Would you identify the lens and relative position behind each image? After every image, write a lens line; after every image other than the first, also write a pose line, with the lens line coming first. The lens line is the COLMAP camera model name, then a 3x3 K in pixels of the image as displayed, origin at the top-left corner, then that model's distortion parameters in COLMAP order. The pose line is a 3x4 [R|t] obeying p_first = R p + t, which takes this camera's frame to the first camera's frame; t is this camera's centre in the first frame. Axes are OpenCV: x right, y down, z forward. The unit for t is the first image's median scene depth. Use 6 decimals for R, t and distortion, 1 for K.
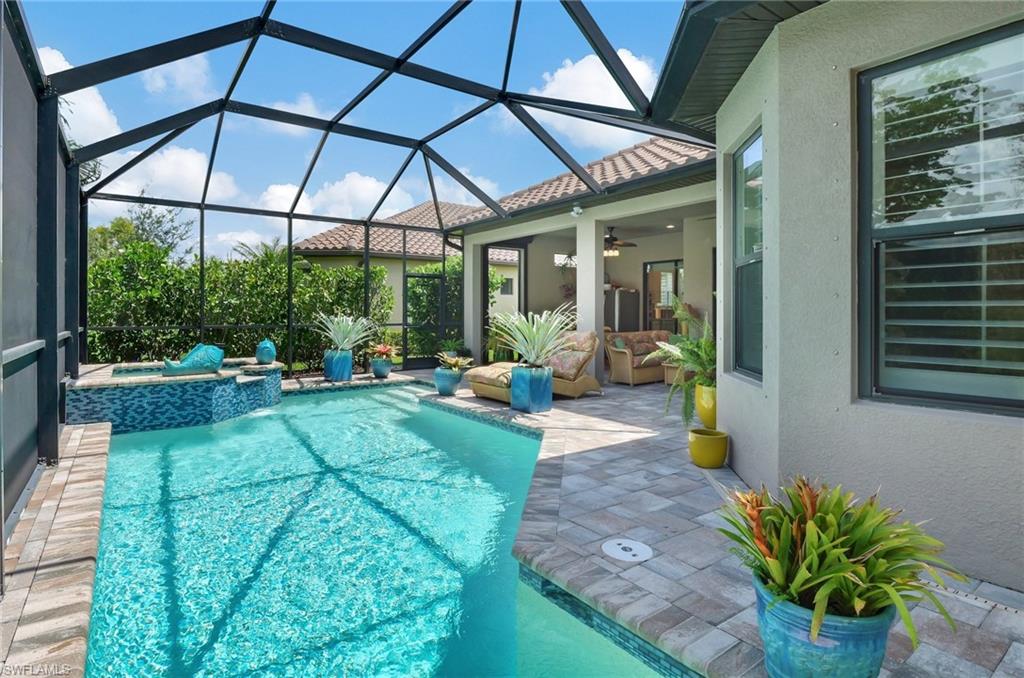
lens RADIAL K [[511.1, 0, 510.0], [0, 511.1, 323.5], [0, 0, 1]] dist [-0.000745, -0.001219]
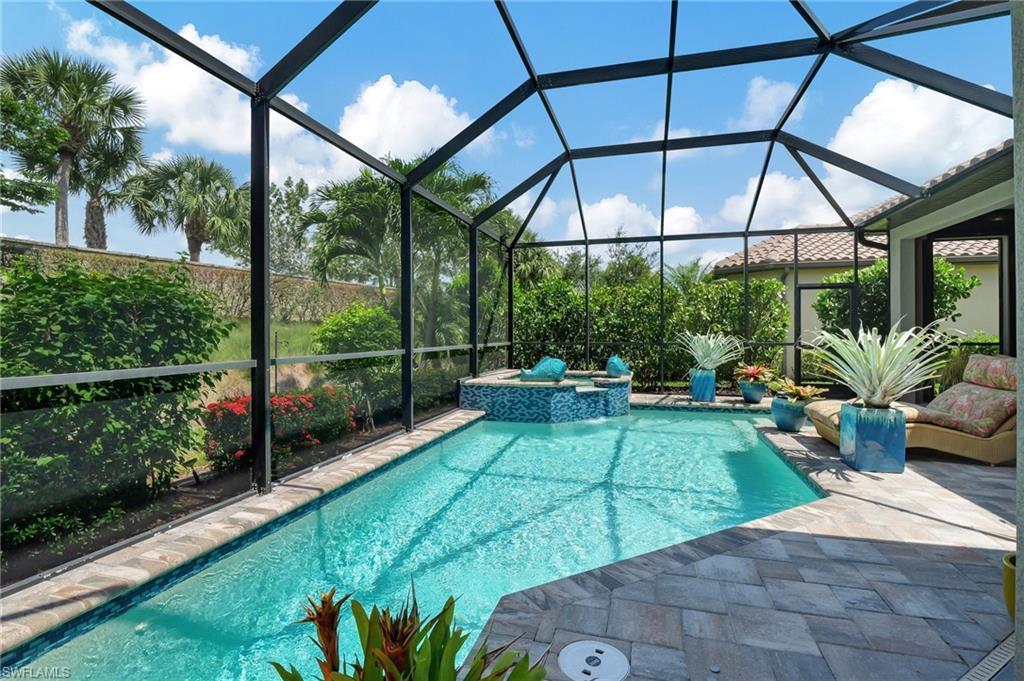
lens RADIAL K [[498.8, 0, 508.6], [0, 498.8, 338.8], [0, 0, 1]] dist [-0.009051, -0.000786]
pose [[0.628274, 0.007894, -0.777952, 0.236484], [-0.012261, 0.999925, 0.000245, -0.002187], [0.777896, 0.009384, 0.628323, 0.161072]]
